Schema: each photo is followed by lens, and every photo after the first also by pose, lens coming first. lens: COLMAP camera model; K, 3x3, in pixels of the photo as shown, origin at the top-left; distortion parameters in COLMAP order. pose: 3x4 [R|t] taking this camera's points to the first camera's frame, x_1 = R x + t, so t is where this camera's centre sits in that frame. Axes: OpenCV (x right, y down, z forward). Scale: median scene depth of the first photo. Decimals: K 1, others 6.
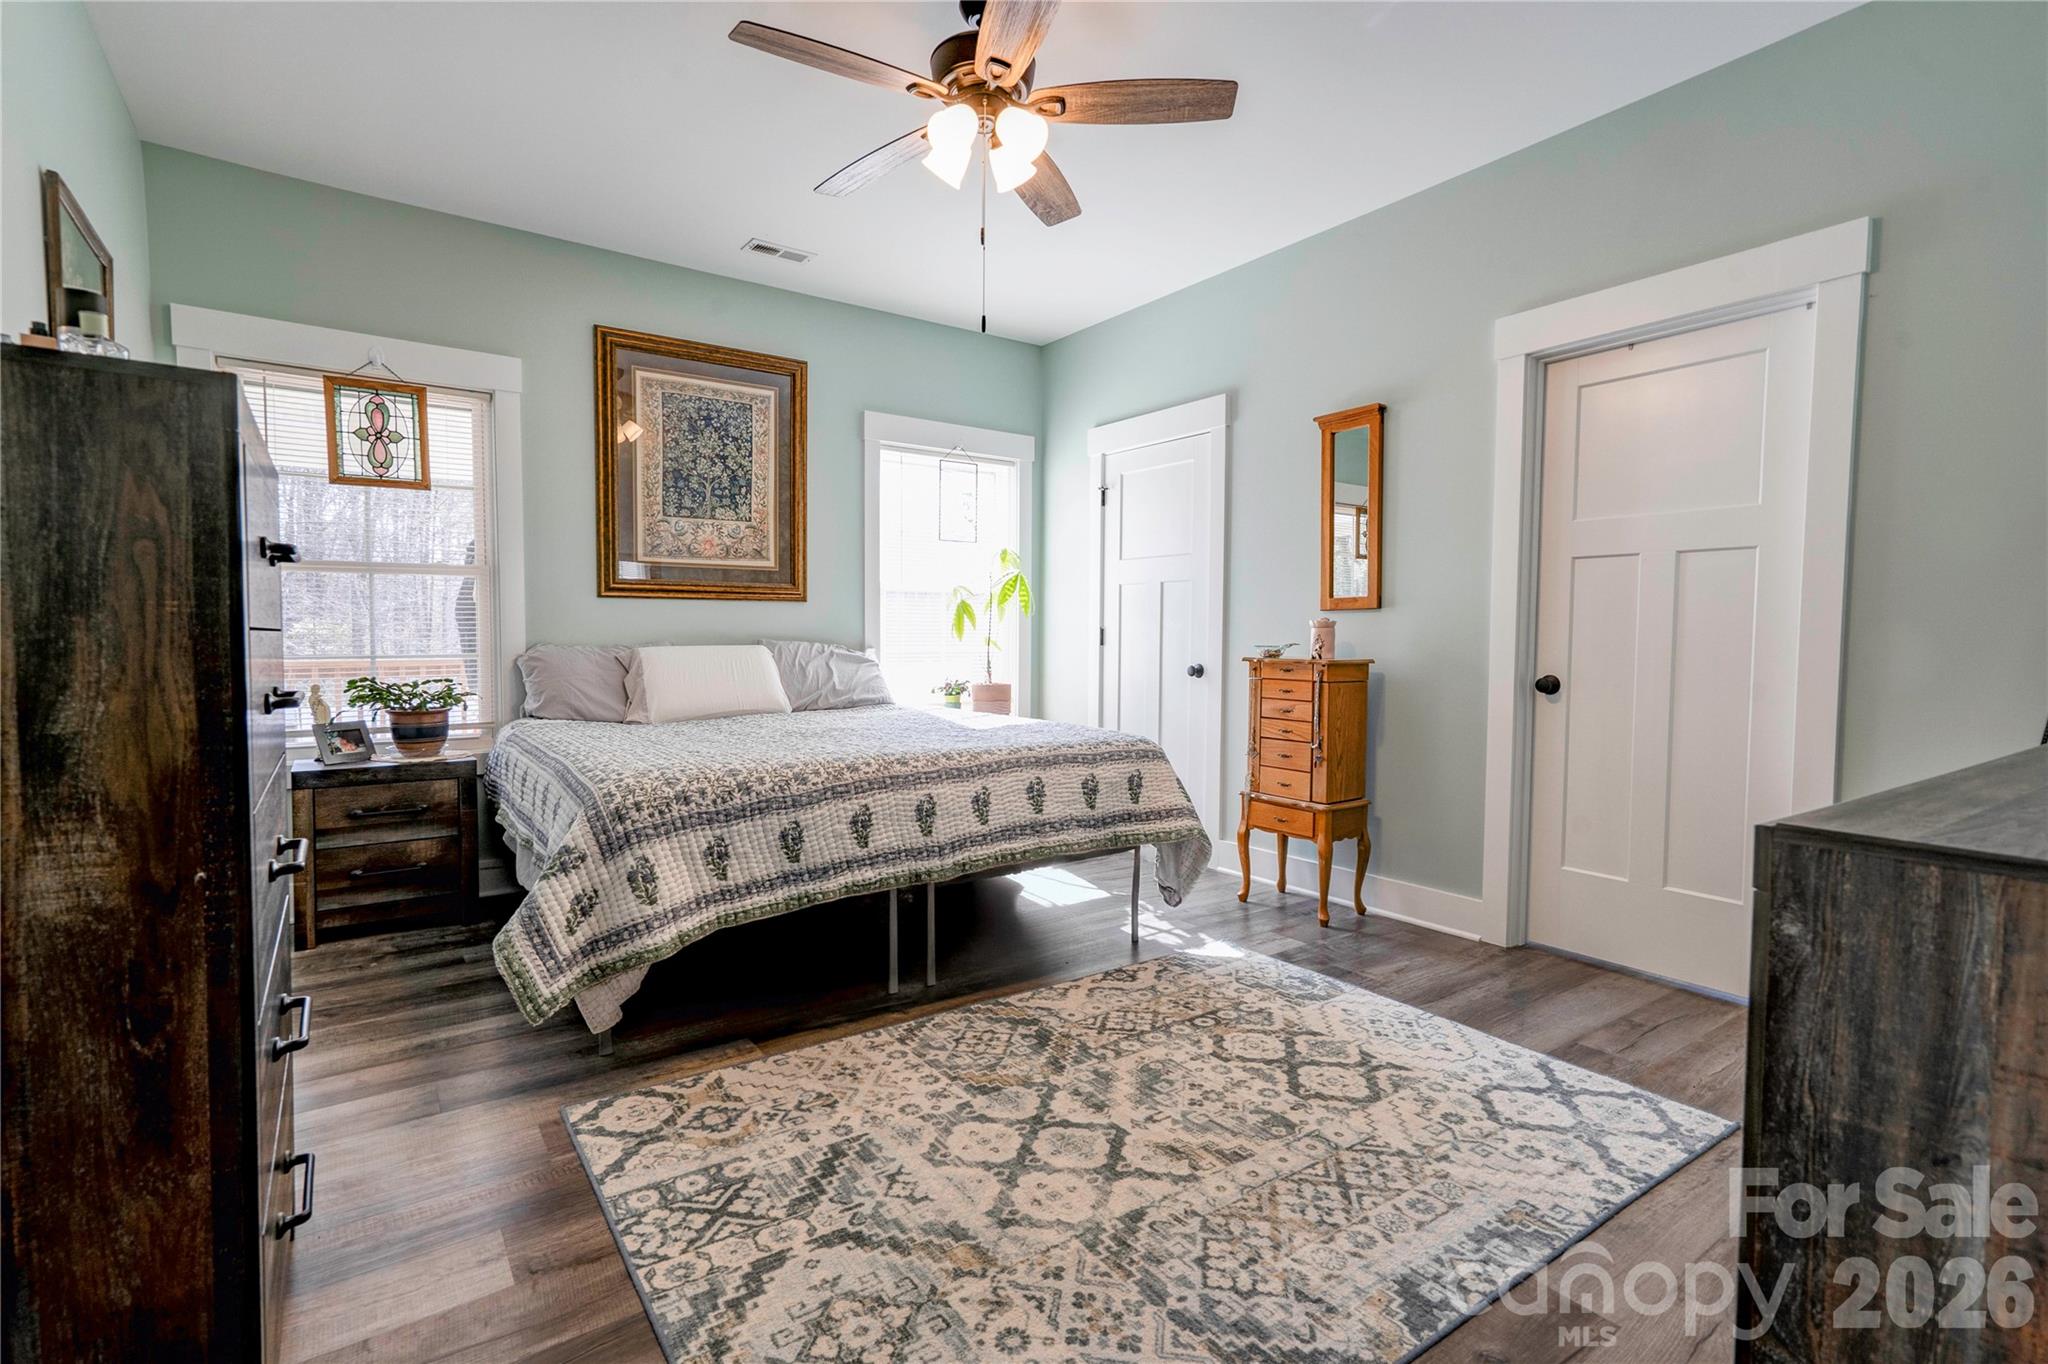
lens RADIAL K [[934.6, 0, 1007.6], [0, 934.6, 678.4], [0, 0, 1]] dist [-0.002423, 0.008529]
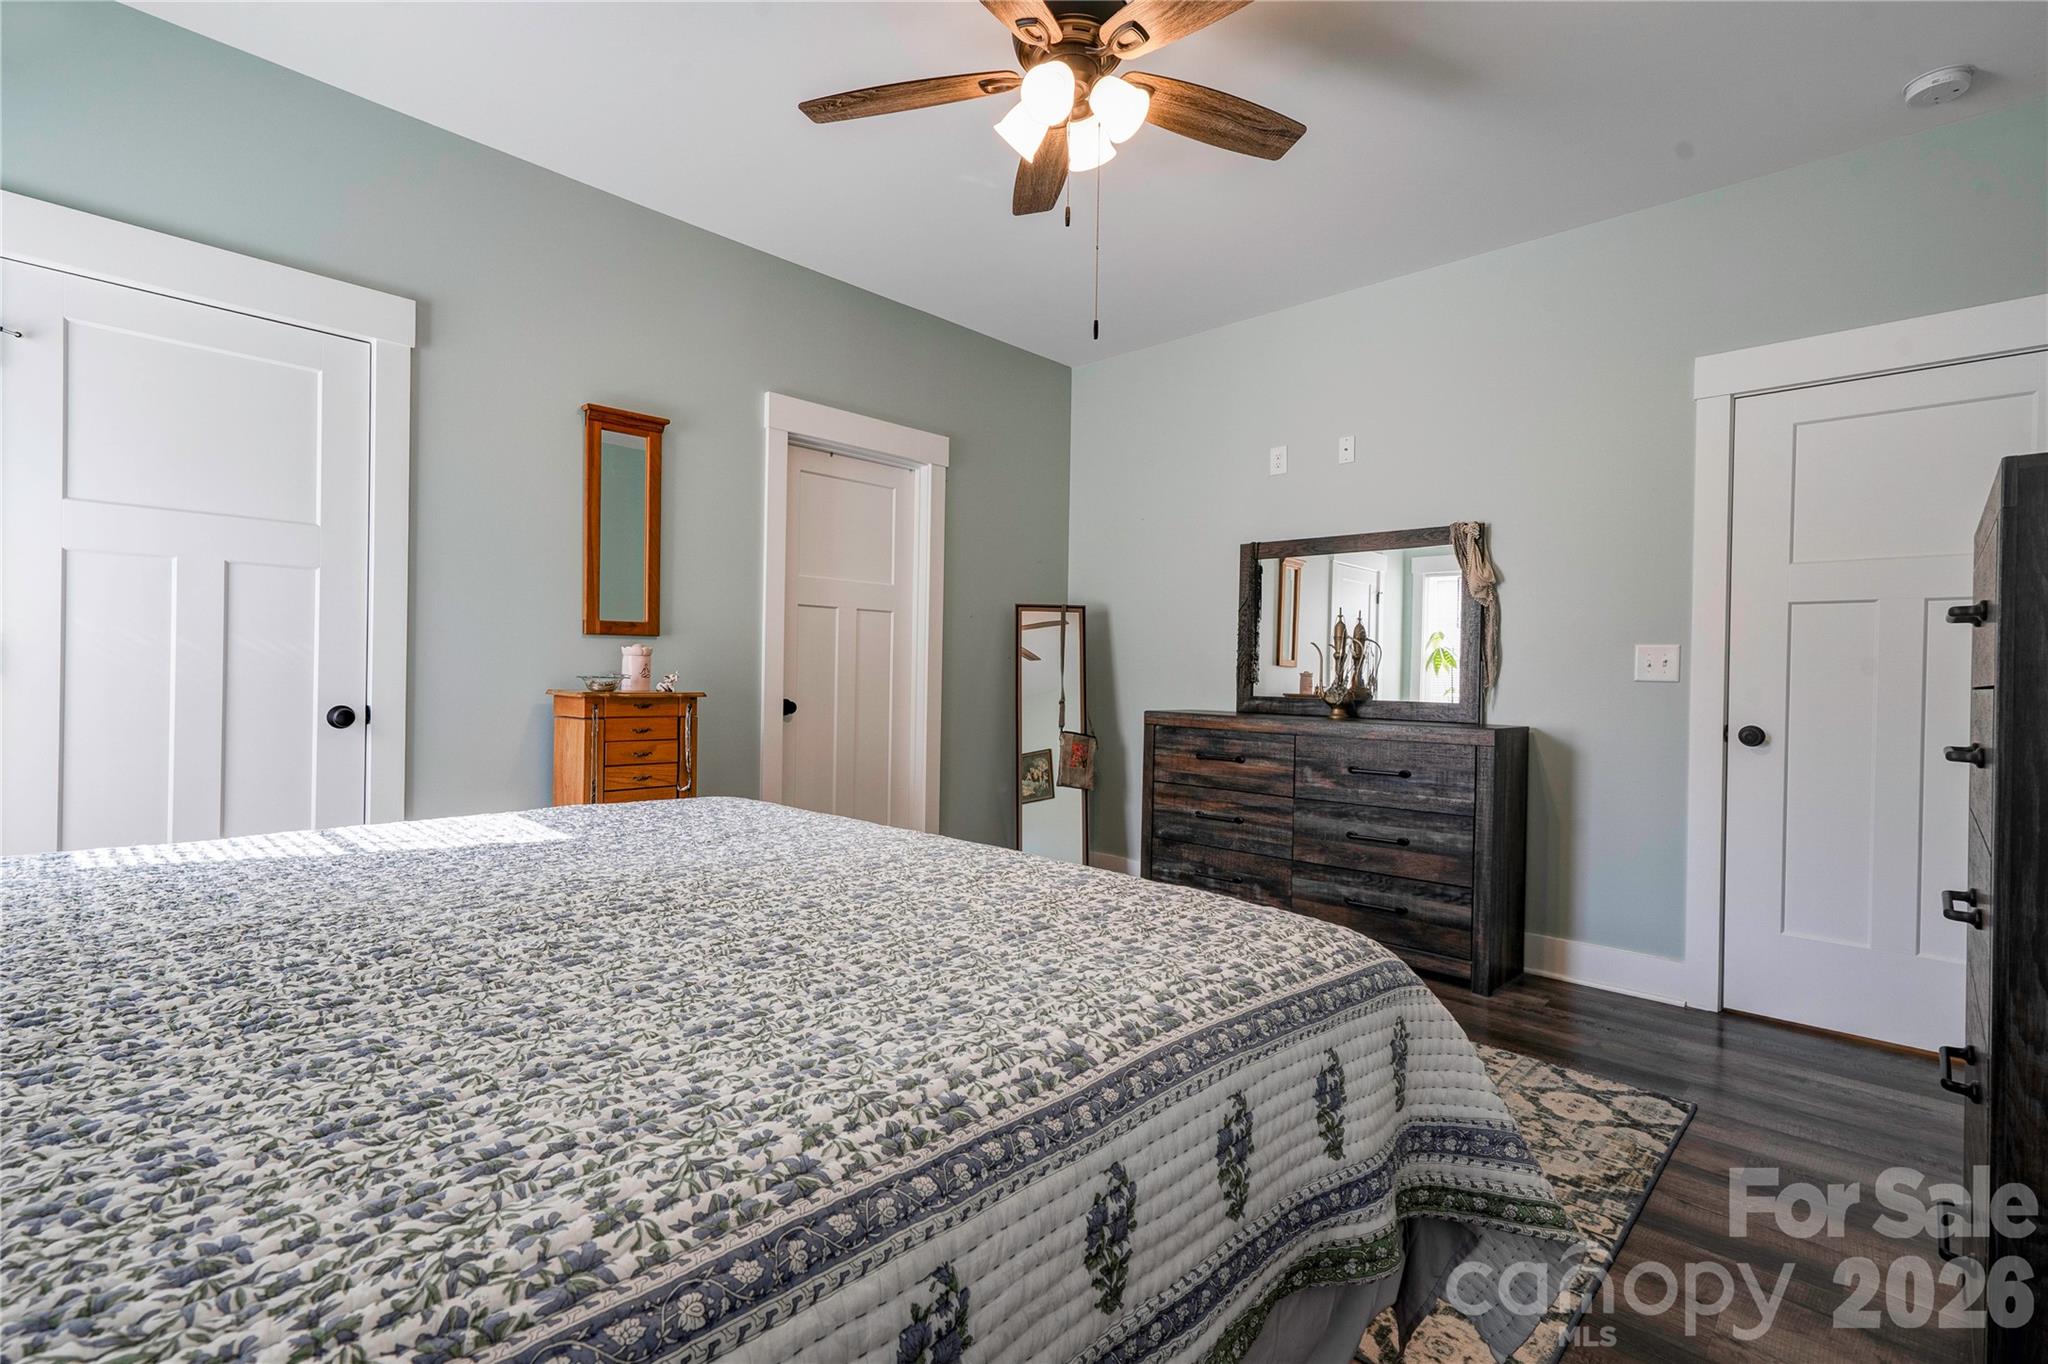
lens RADIAL K [[934.6, 0, 1007.6], [0, 934.6, 678.4], [0, 0, 1]] dist [-0.002423, 0.008529]
pose [[-0.179715, -0.013005, 0.983633, -0.634290], [0.028070, 0.999438, 0.018343, -0.042243], [-0.983318, 0.030907, -0.179249, 0.880635]]
